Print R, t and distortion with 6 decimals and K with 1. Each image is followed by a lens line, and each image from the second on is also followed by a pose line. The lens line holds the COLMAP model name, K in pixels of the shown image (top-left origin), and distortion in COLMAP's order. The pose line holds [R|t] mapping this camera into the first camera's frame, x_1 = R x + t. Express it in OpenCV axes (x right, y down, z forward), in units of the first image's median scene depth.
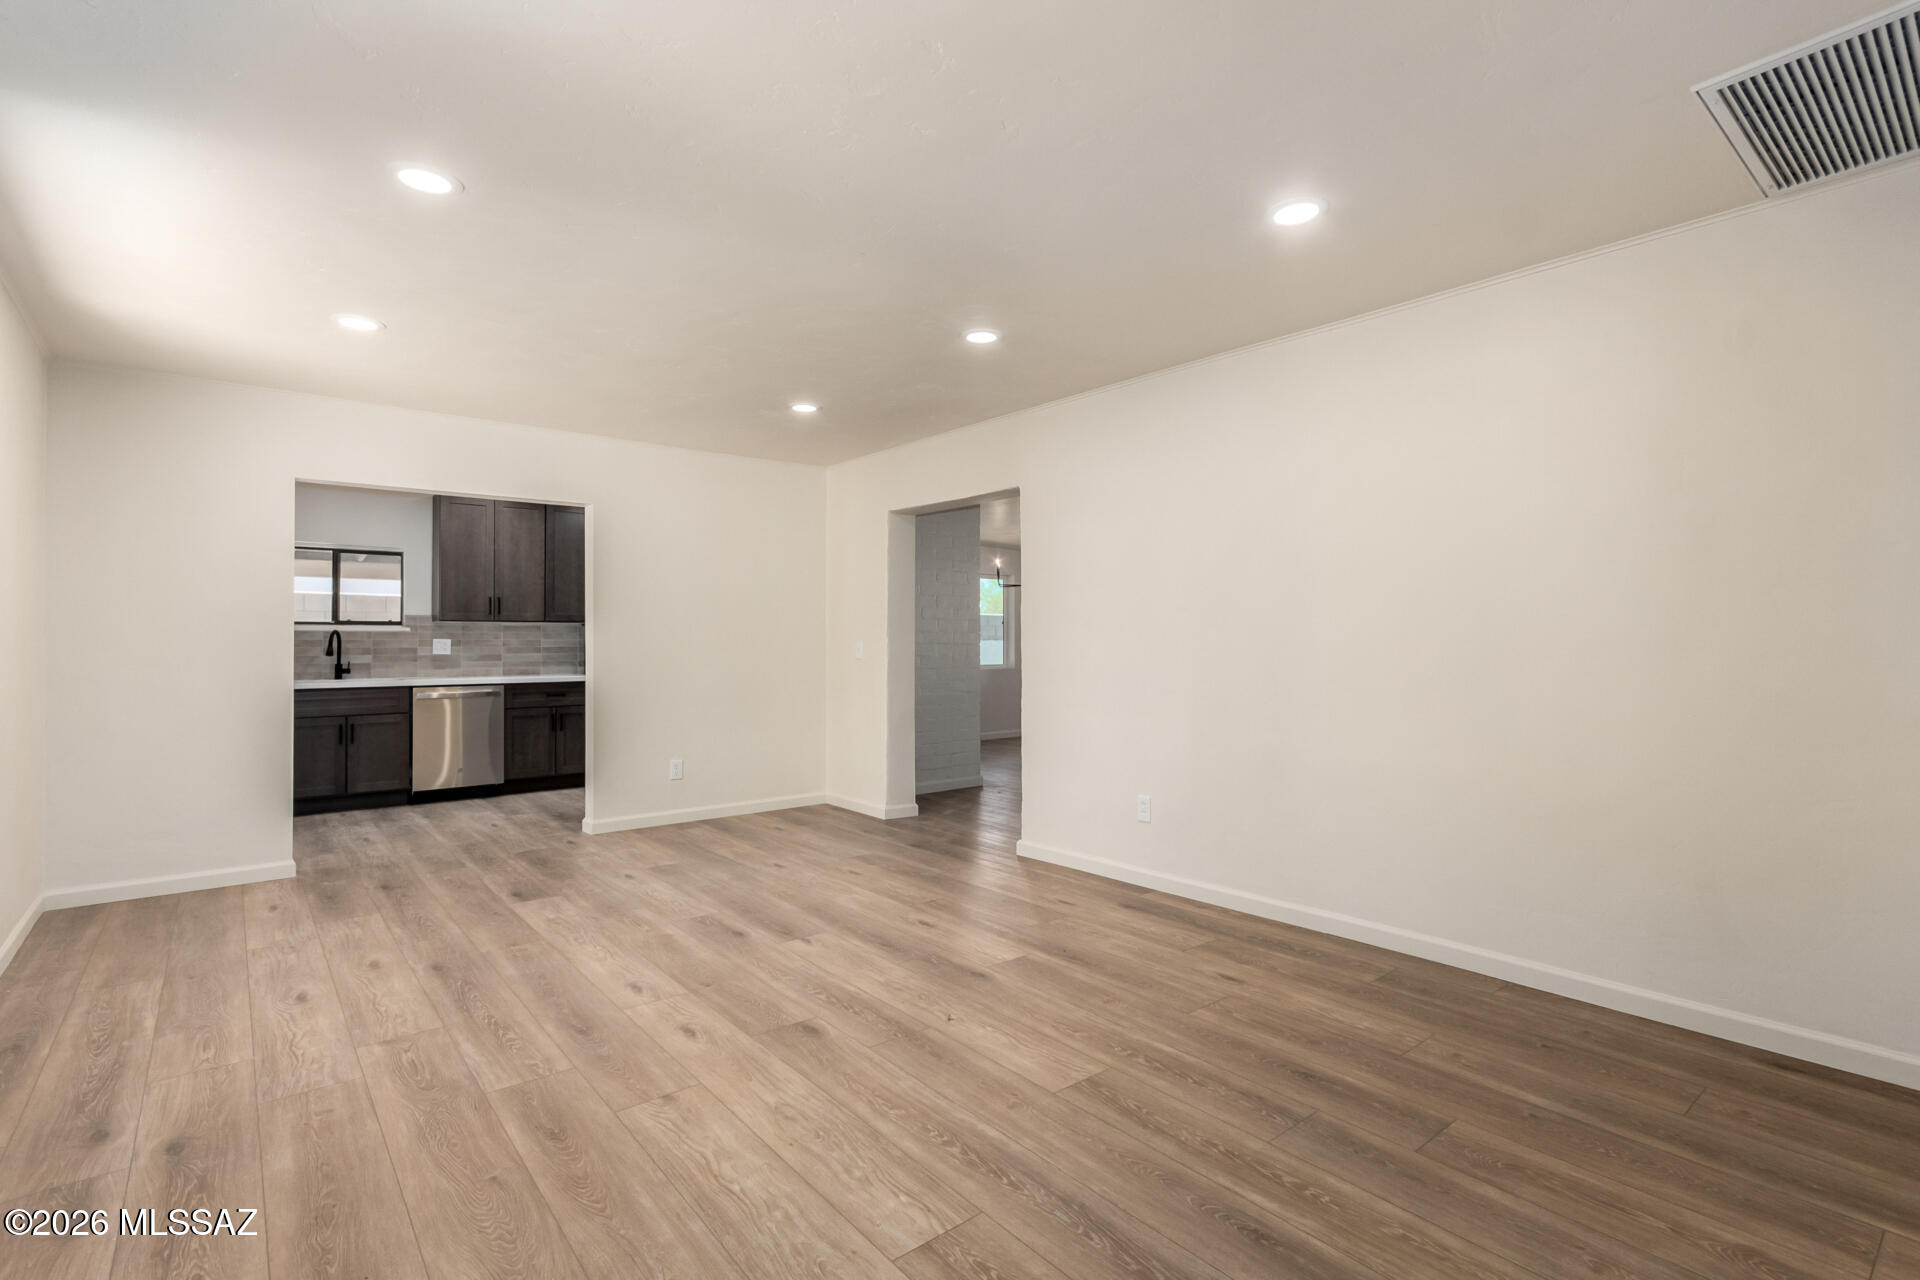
lens RADIAL K [[891.2, 0, 981.1], [0, 891.2, 642.1], [0, 0, 1]] dist [0.003619, -0.000256]
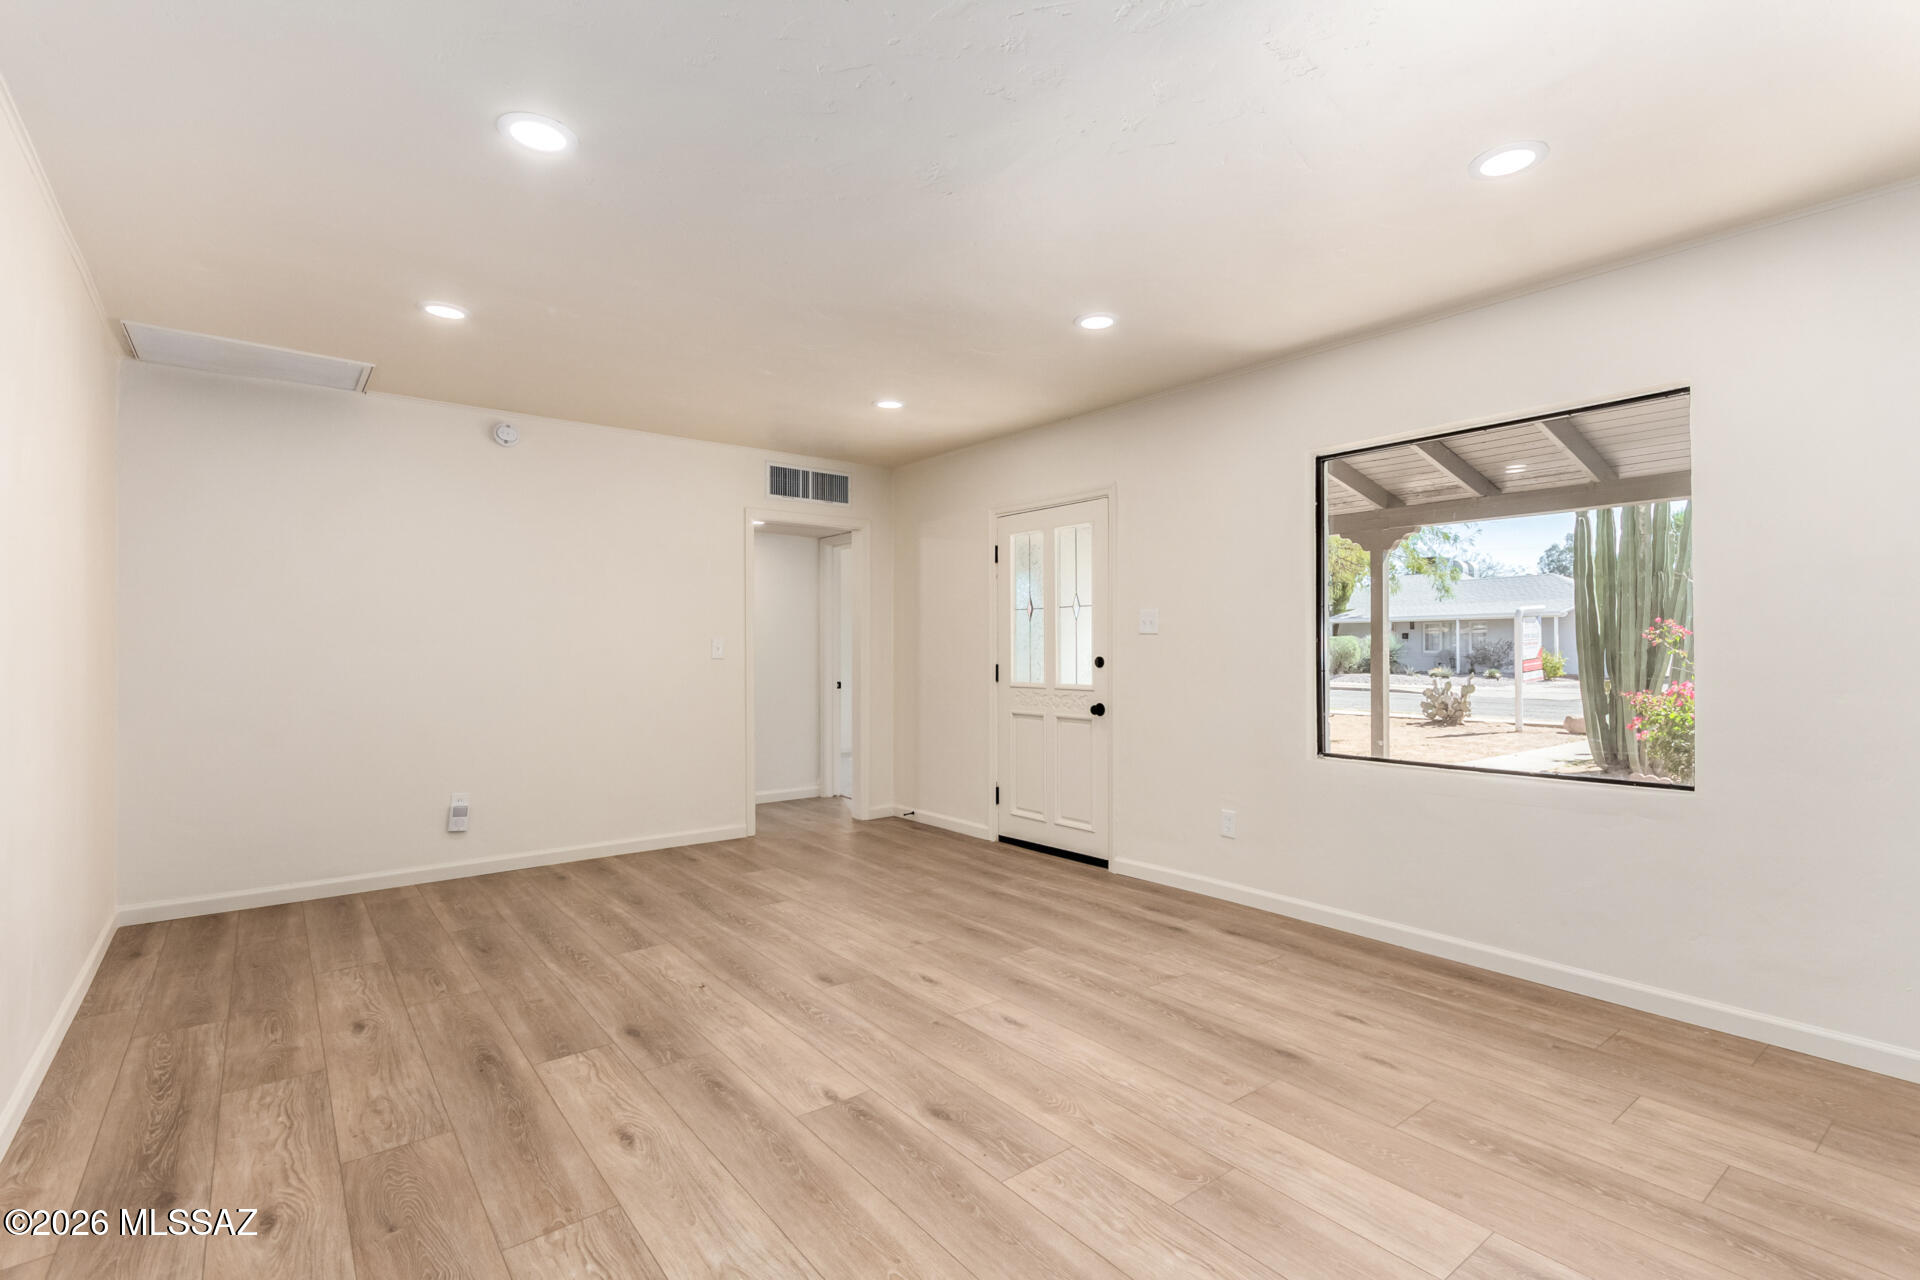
lens RADIAL K [[891.2, 0, 977.9], [0, 891.2, 636.6], [0, 0, 1]] dist [0.003619, -0.000256]
pose [[-0.999707, 0.003508, 0.023933, -0.363553], [0.003140, 0.999877, -0.015378, 0.000556], [-0.023984, -0.015298, -0.999595, 1.879556]]
